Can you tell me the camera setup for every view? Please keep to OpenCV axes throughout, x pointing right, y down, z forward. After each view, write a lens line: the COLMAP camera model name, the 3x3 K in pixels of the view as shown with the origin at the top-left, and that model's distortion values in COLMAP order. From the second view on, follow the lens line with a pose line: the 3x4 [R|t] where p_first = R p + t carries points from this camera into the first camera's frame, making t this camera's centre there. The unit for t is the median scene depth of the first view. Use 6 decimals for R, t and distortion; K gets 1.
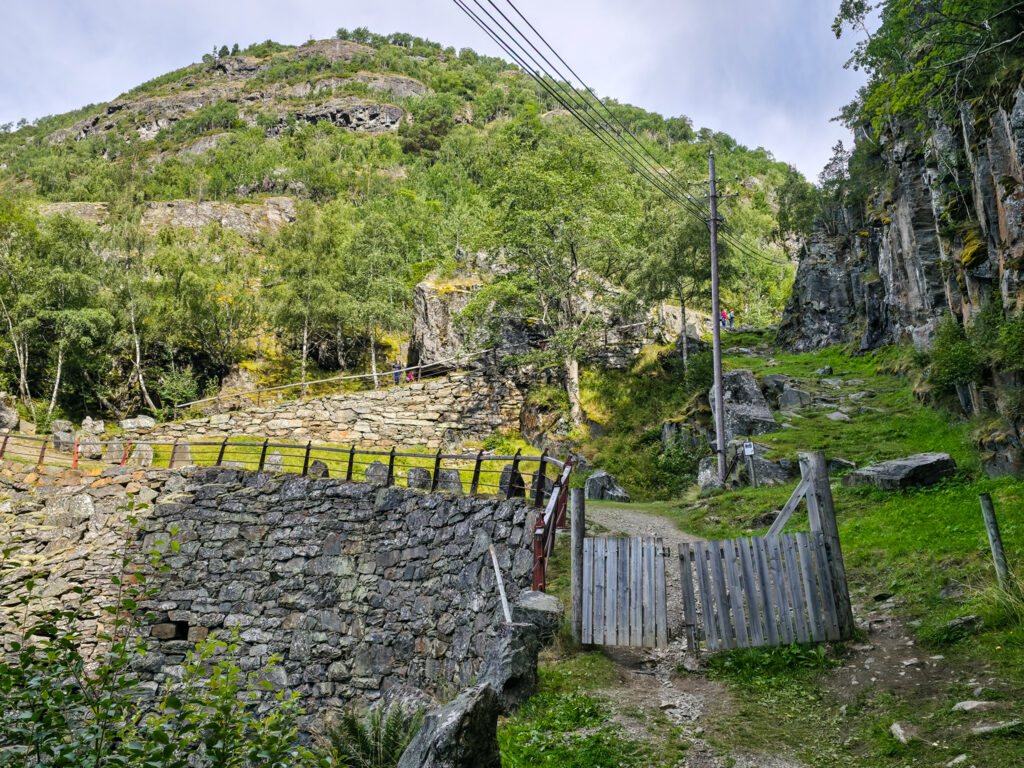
lens RADIAL K [[937.9, 0, 507.9], [0, 937.9, 390.1], [0, 0, 1]] dist [0.065876, 0.000000]
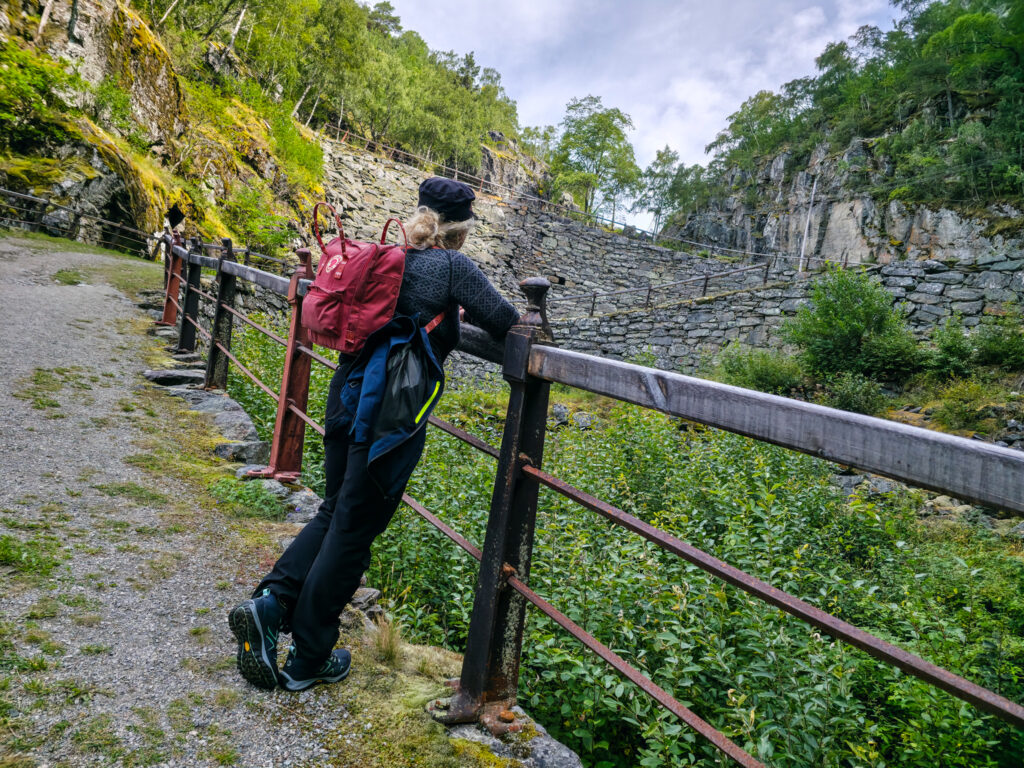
lens RADIAL K [[670.7, 0, 504.9], [0, 670.7, 387.2], [0, 0, 1]] dist [0.054192, -0.044018]
pose [[0.832219, 0.232844, 0.503185, -1.309951], [-0.317232, 0.944283, 0.087714, 0.420745], [-0.454725, -0.232624, 0.859716, -0.482216]]
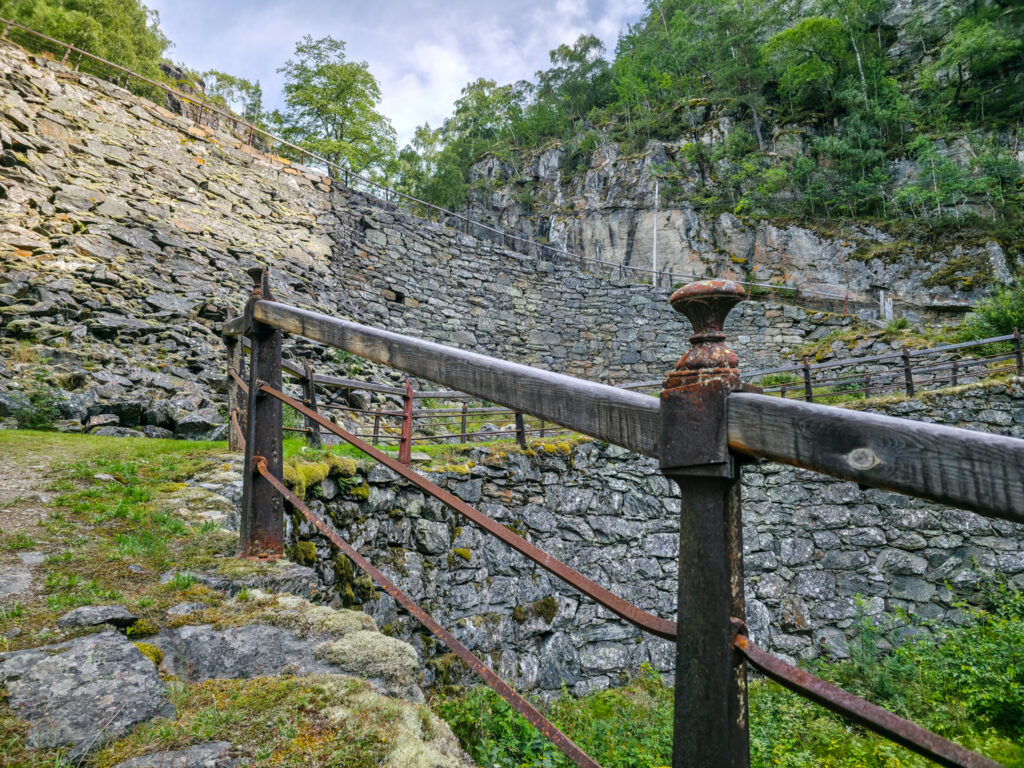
lens RADIAL K [[670.7, 0, 492.3], [0, 670.7, 392.7], [0, 0, 1]] dist [0.054192, -0.044018]
pose [[0.469530, 0.178583, 0.864667, -1.269456], [-0.265708, 0.962511, -0.054507, 0.444579], [-0.841986, -0.204156, 0.499379, 0.281918]]
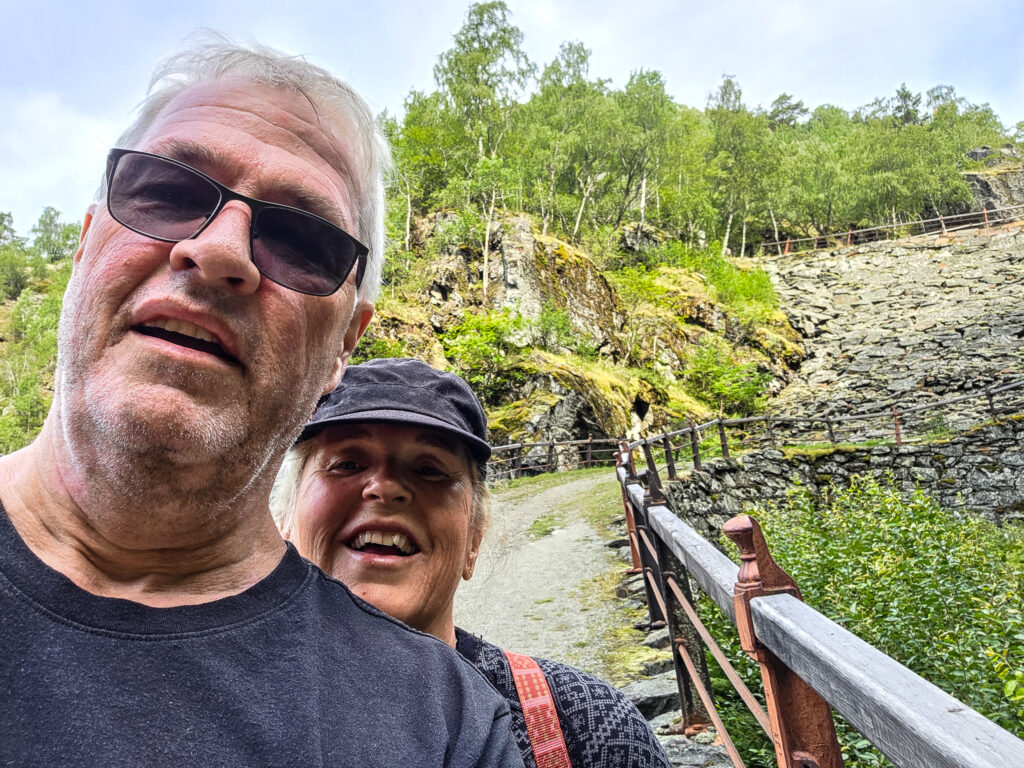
lens RADIAL K [[765.0, 0, 469.0], [0, 765.0, 390.9], [0, 0, 1]] dist [-0.031161, 0.009111]
pose [[0.979606, -0.040033, -0.196899, -1.293163], [0.037641, 0.999165, -0.015877, 0.409428], [0.197370, 0.008142, 0.980295, -0.412880]]
